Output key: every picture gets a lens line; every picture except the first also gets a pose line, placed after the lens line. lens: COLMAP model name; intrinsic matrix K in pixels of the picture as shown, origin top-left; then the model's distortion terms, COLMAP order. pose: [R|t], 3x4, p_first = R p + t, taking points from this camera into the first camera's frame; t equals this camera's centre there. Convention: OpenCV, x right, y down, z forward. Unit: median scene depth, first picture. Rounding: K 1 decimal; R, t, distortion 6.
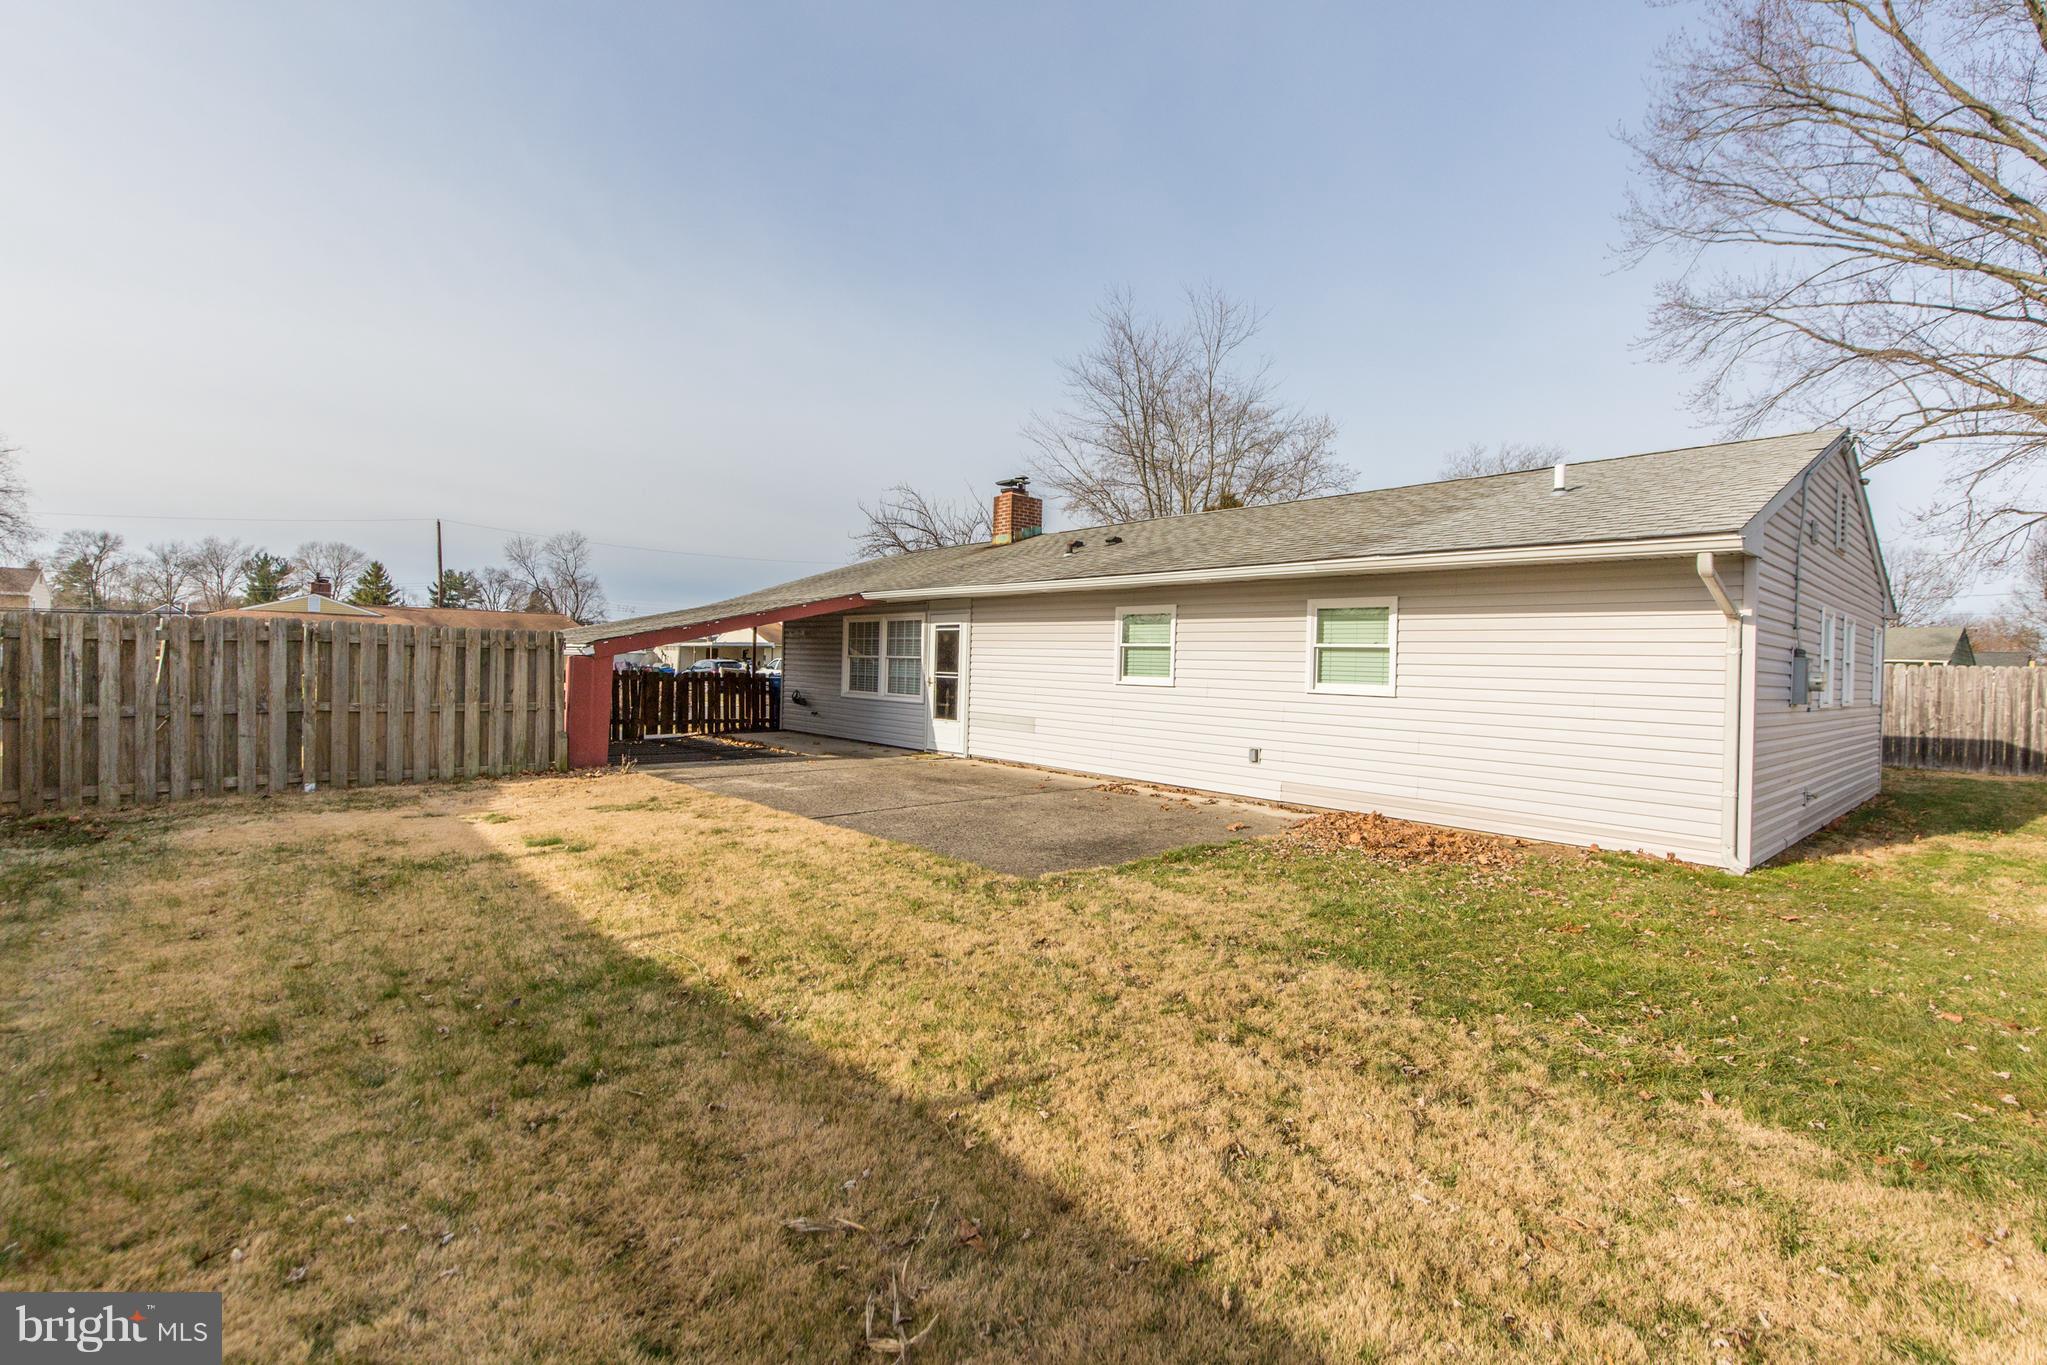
lens RADIAL K [[917.0, 0, 1033.4], [0, 917.0, 663.2], [0, 0, 1]] dist [-0.001617, -0.000398]
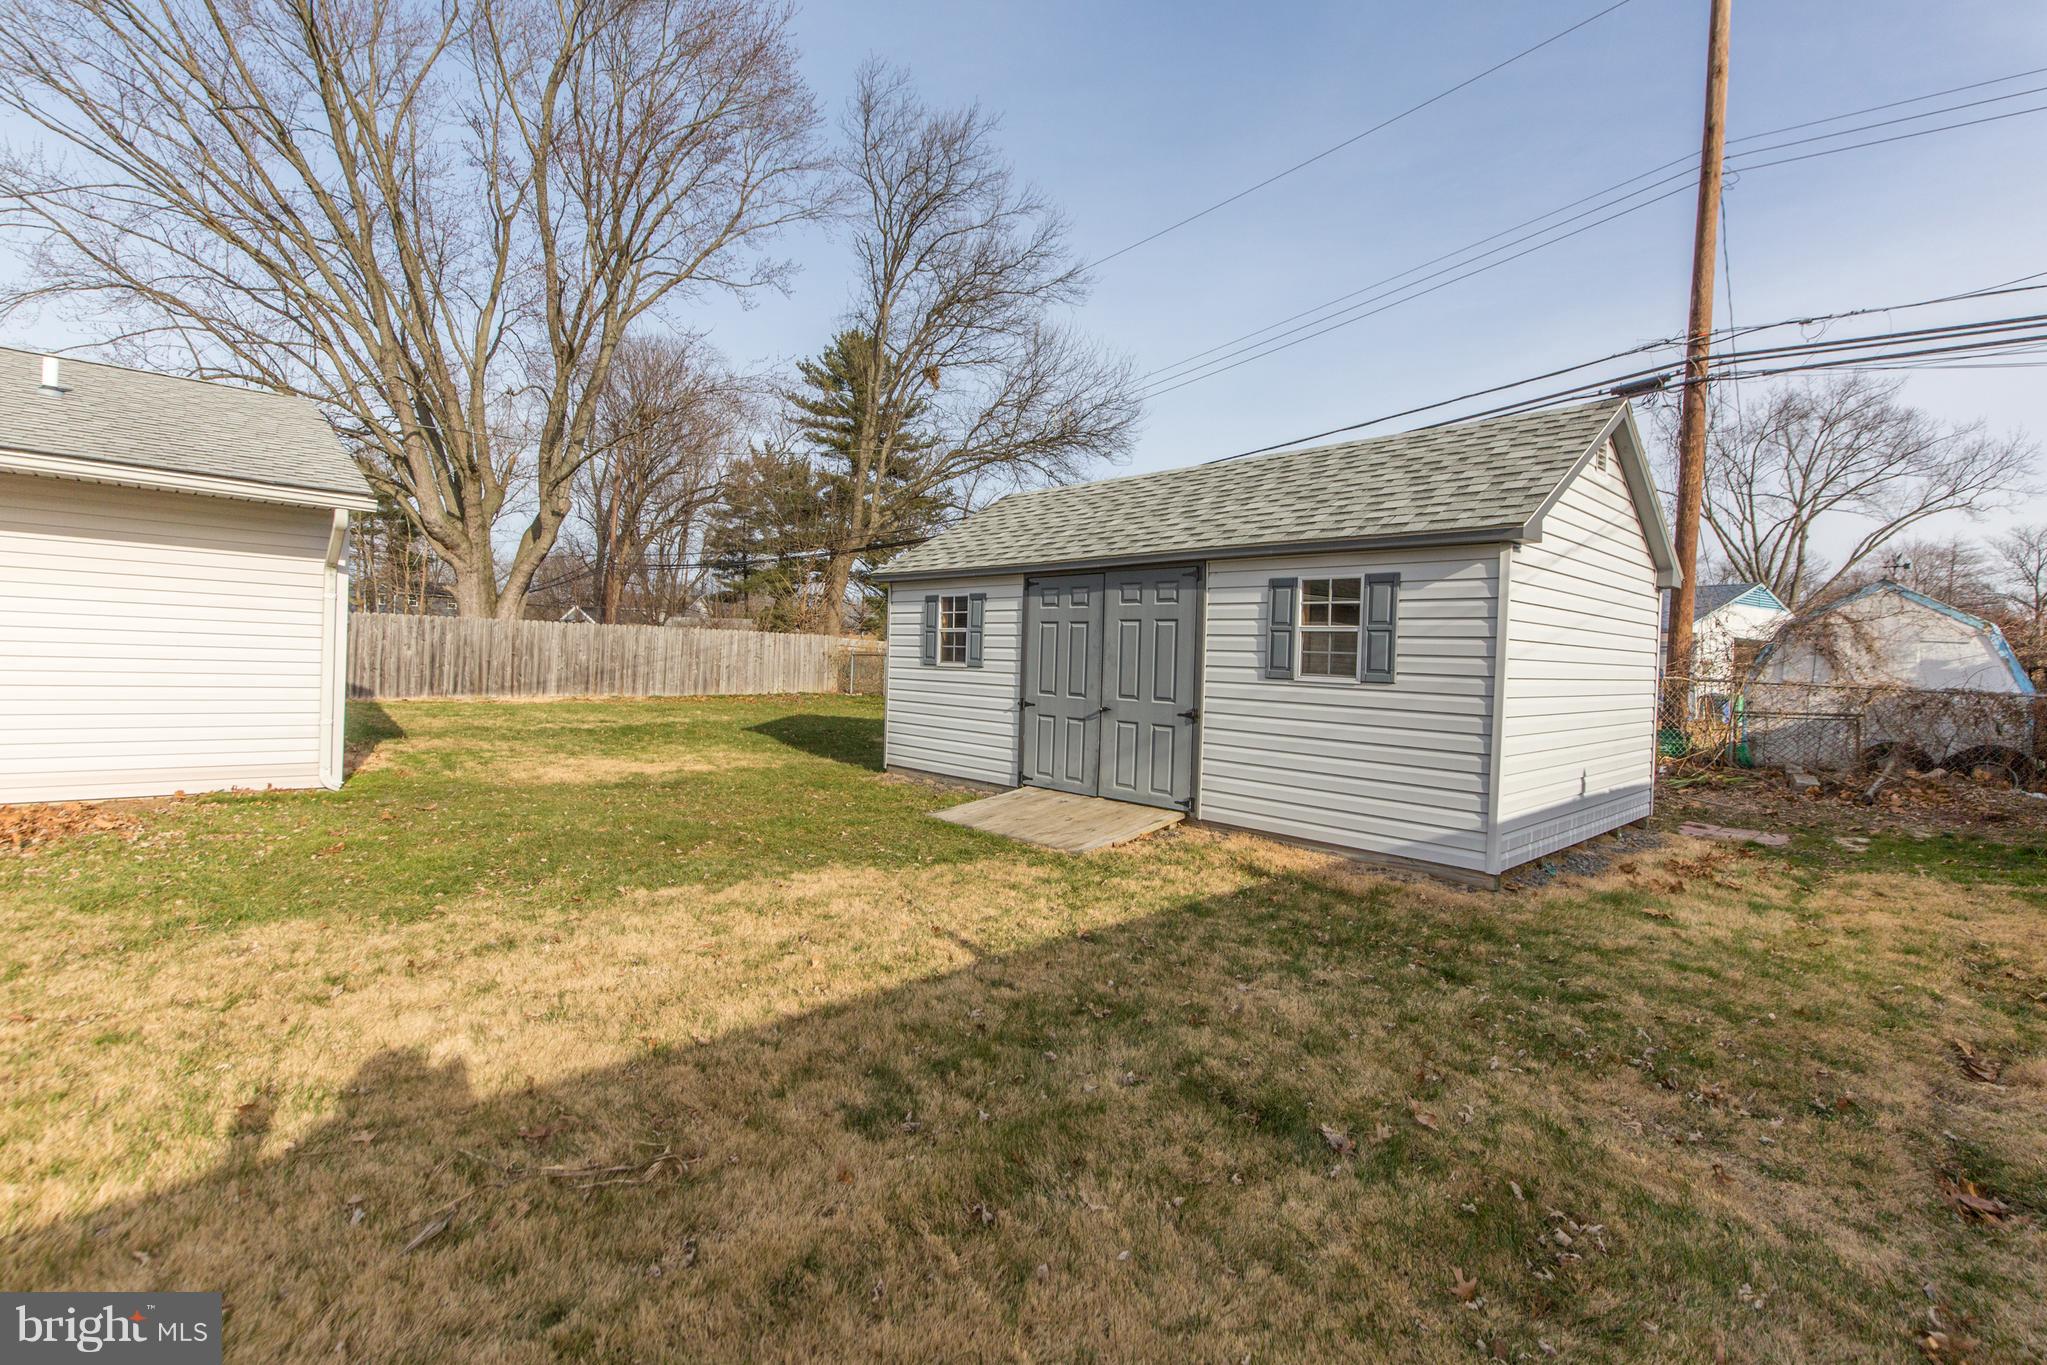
lens RADIAL K [[917.0, 0, 1033.4], [0, 917.0, 663.2], [0, 0, 1]] dist [-0.001617, -0.000398]
pose [[-0.015851, -0.029550, 0.999438, -0.651150], [-0.037147, 0.998891, 0.028944, 0.007591], [-0.999184, -0.036667, -0.016931, 0.256453]]
